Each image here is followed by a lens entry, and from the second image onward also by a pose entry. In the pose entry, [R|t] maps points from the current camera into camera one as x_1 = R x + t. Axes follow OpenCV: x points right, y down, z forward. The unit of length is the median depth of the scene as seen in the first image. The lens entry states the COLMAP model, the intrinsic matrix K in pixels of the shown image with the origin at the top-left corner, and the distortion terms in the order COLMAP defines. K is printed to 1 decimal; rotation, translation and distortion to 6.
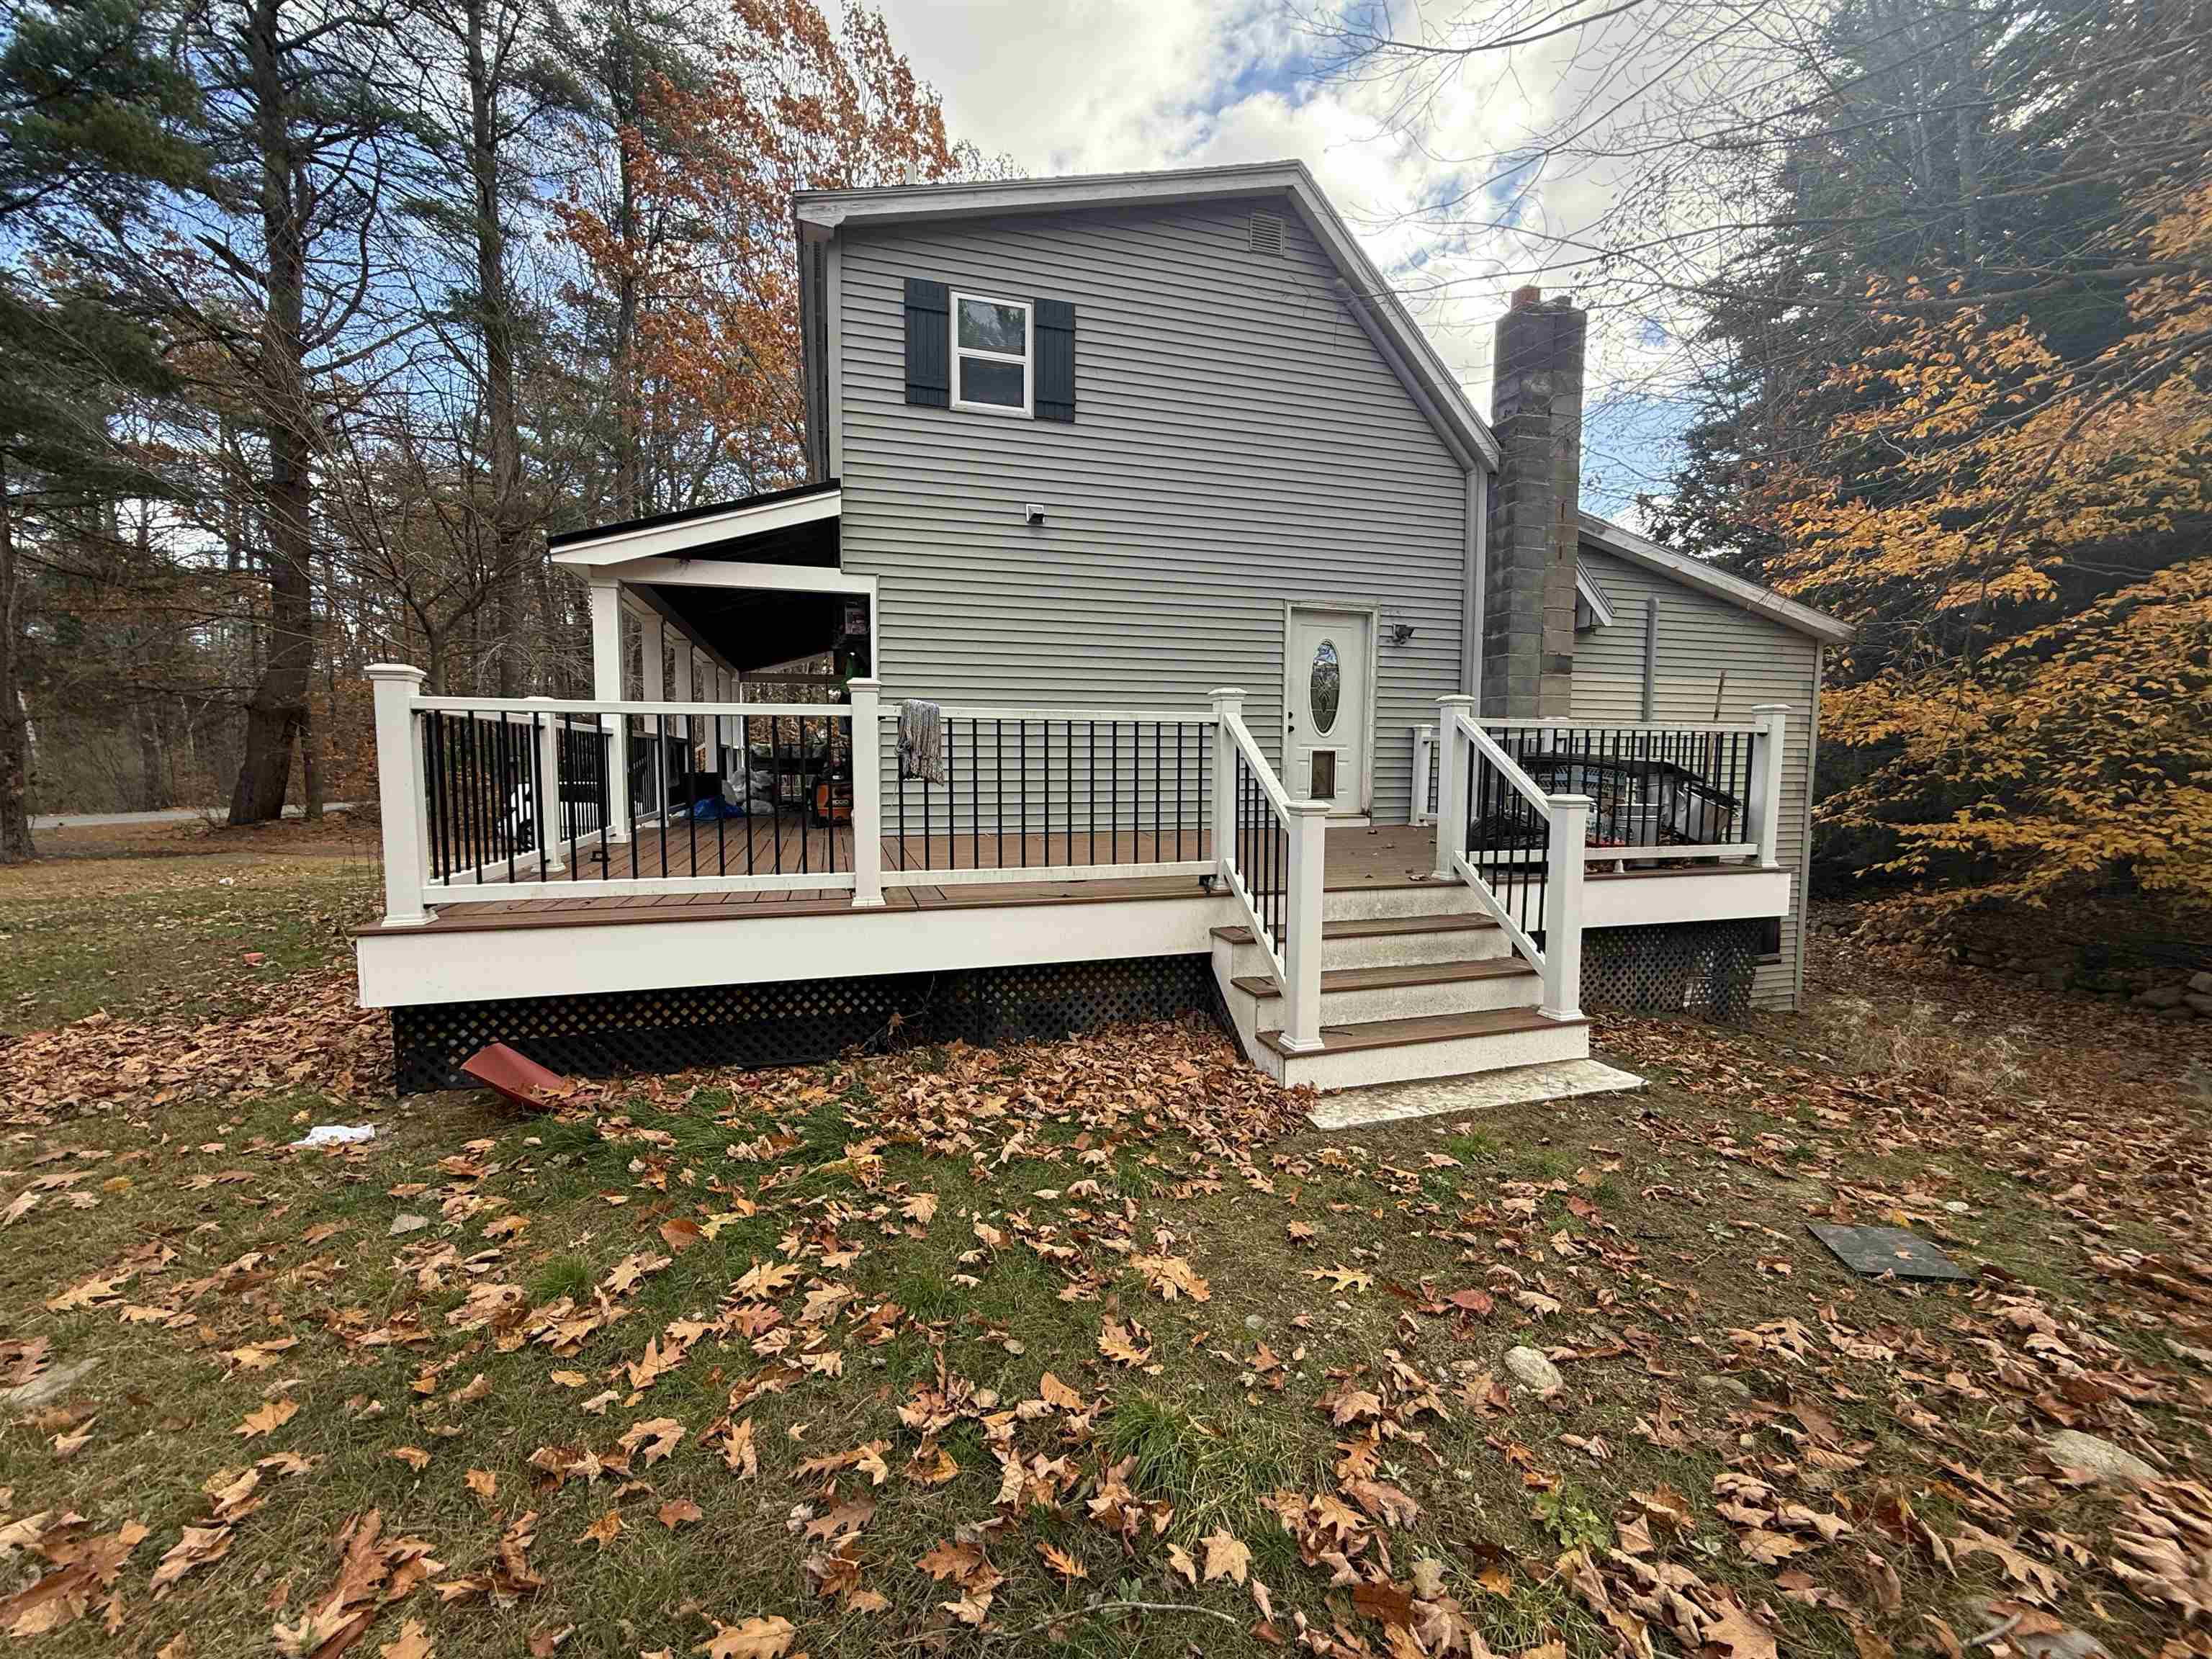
lens RADIAL K [[877.7, 0, 1124.0], [0, 877.7, 835.7], [0, 0, 1]] dist [0.002329, -0.000005]
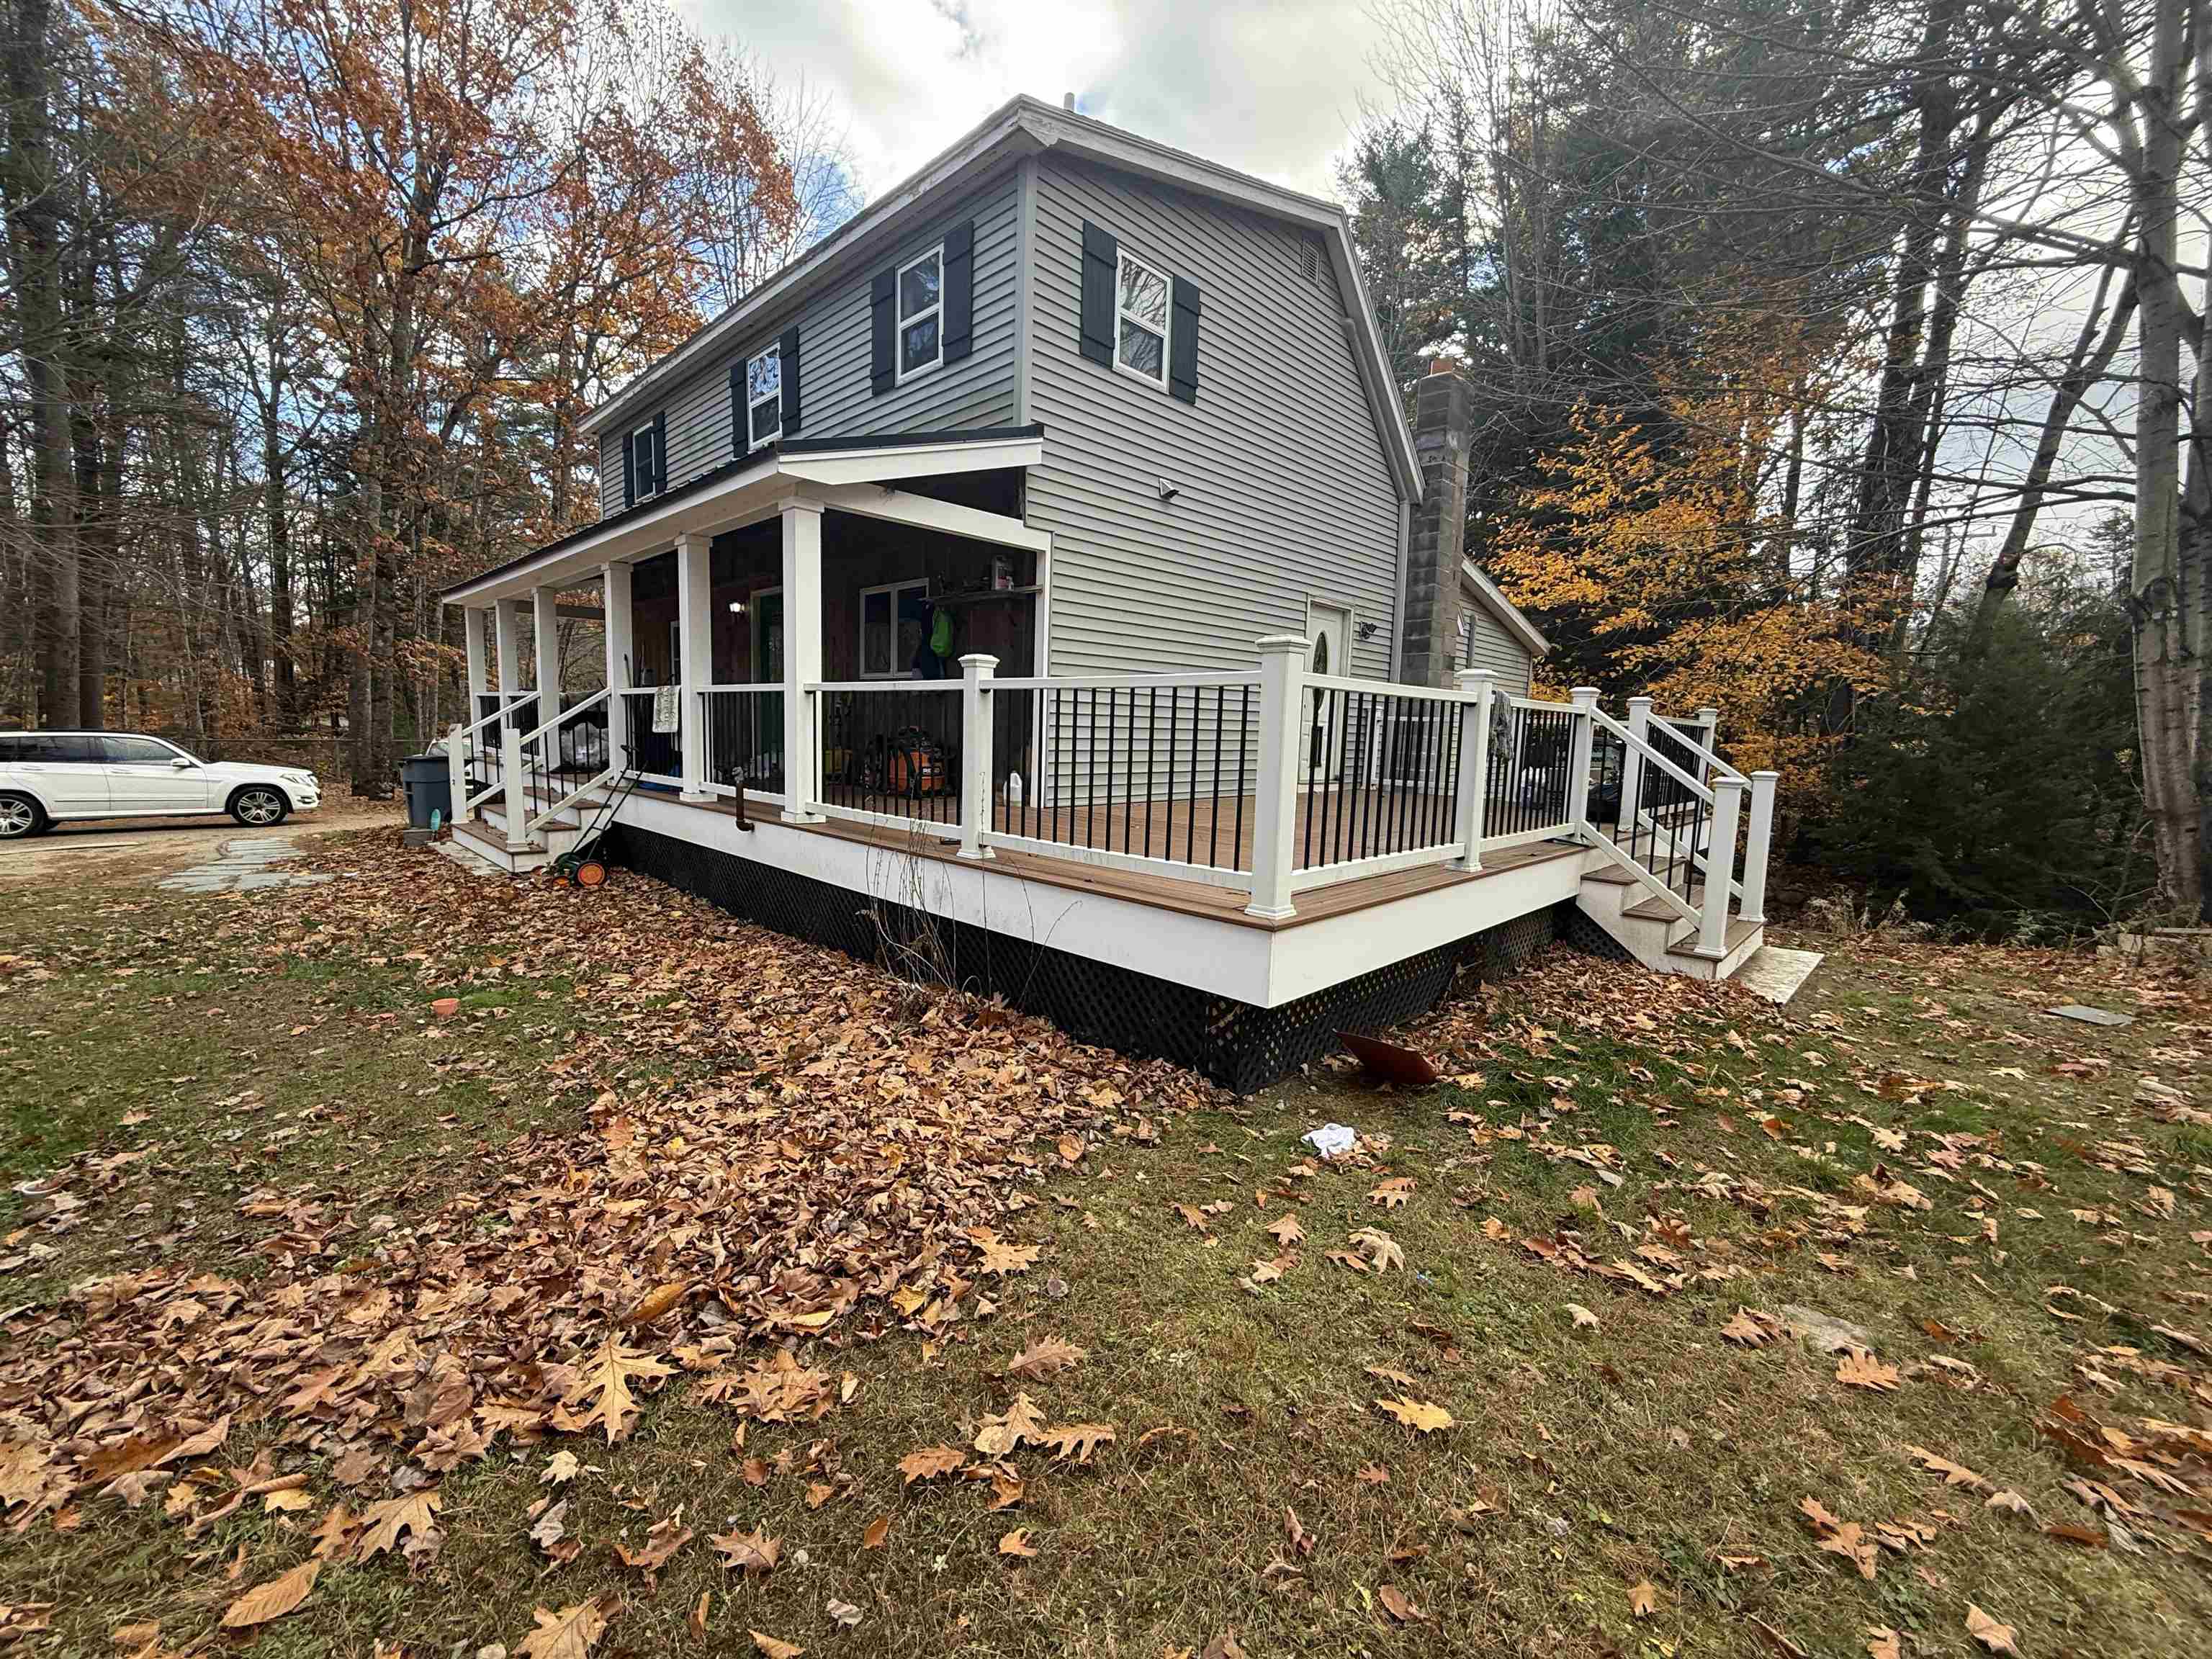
lens RADIAL K [[877.7, 0, 1101.6], [0, 877.7, 830.9], [0, 0, 1]] dist [0.002329, -0.000005]
pose [[0.874829, -0.034421, 0.483208, -0.698967], [0.013897, 0.998845, 0.045993, -0.018084], [-0.484233, -0.033521, 0.874297, 0.135127]]
